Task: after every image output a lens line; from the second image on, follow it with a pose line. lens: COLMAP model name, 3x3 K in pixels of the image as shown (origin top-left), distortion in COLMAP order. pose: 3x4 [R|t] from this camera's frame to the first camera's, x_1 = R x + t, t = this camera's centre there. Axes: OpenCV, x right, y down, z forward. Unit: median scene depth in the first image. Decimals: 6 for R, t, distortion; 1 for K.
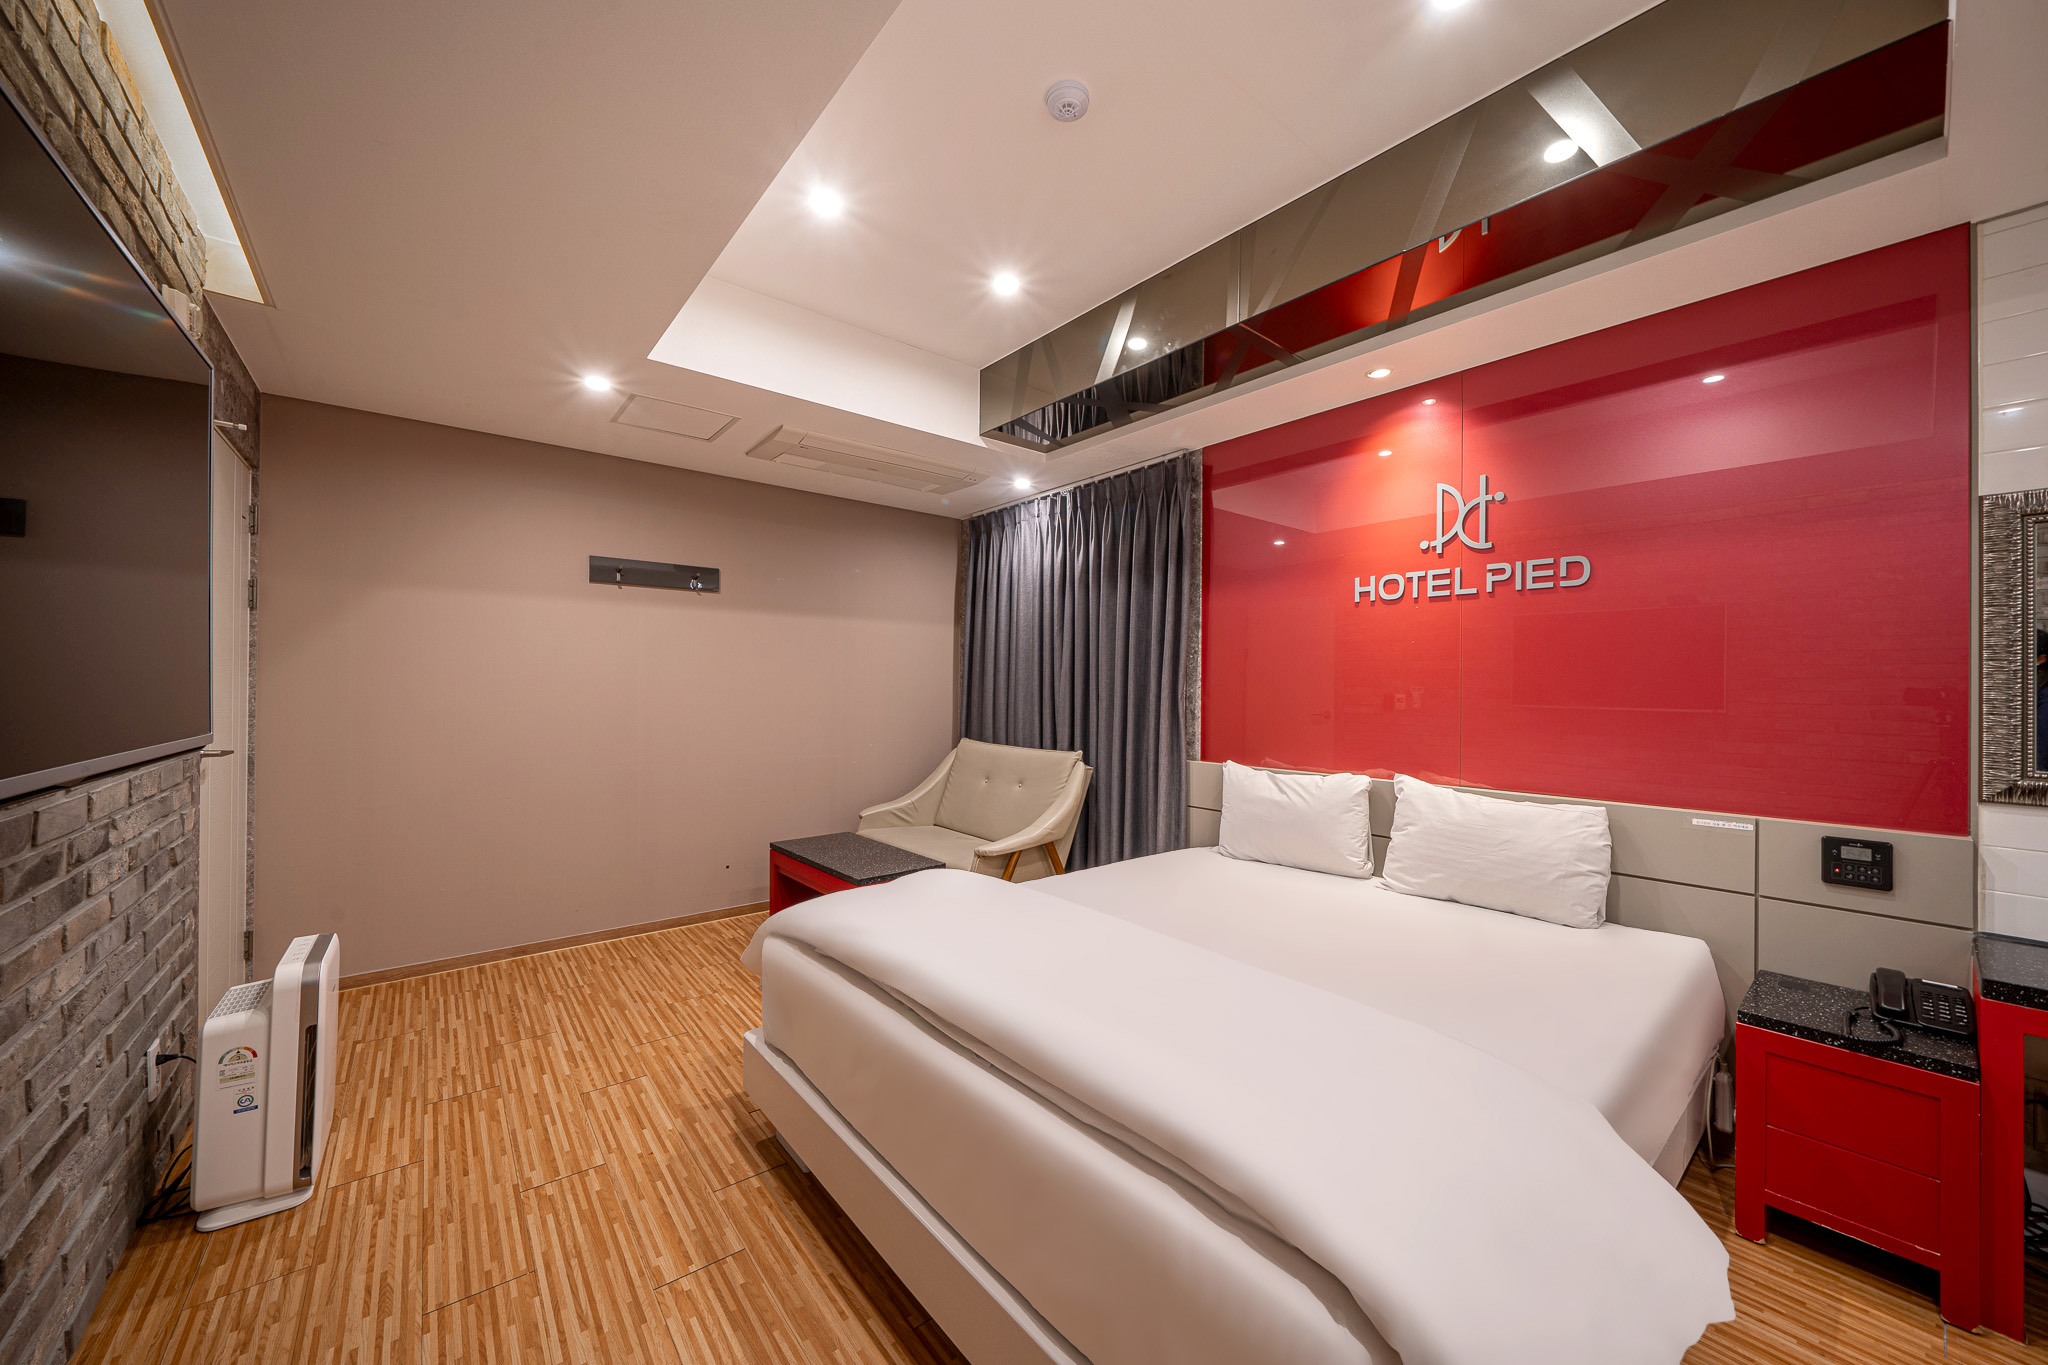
lens RADIAL K [[764.3, 0, 1021.3], [0, 764.3, 675.6], [0, 0, 1]] dist [0.023804, -0.000050]
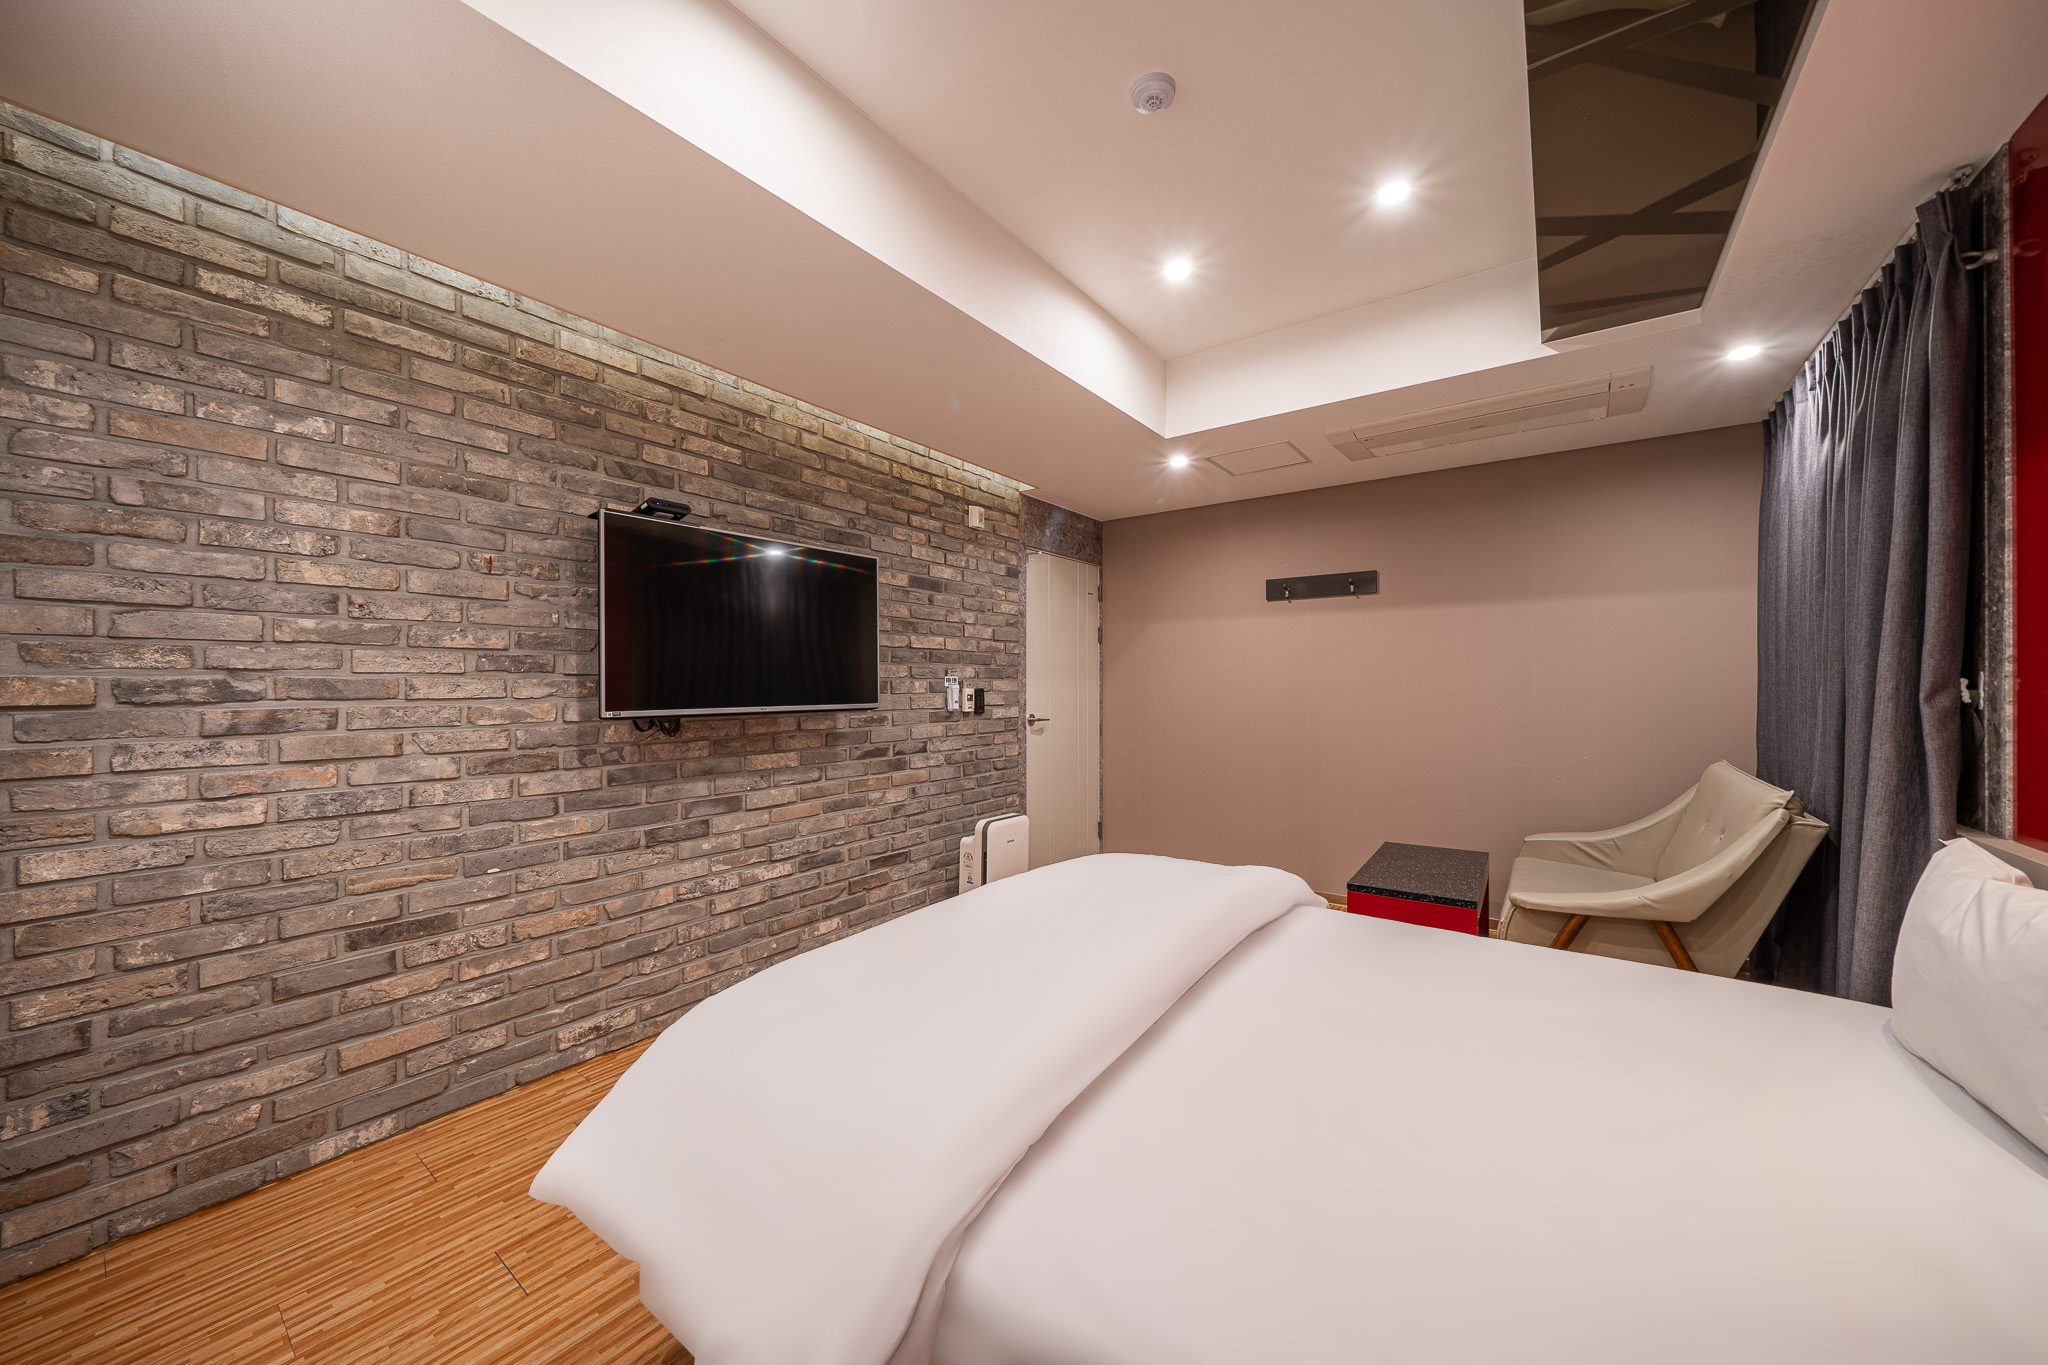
lens RADIAL K [[780.9, 0, 1024.0], [0, 780.9, 682.5], [0, 0, 1]] dist [-0.000816, -0.000138]
pose [[0.220963, -0.012012, -0.975208, 0.561051], [0.017547, 0.999811, -0.008339, 0.012469], [0.975124, -0.015269, 0.221133, 0.332211]]
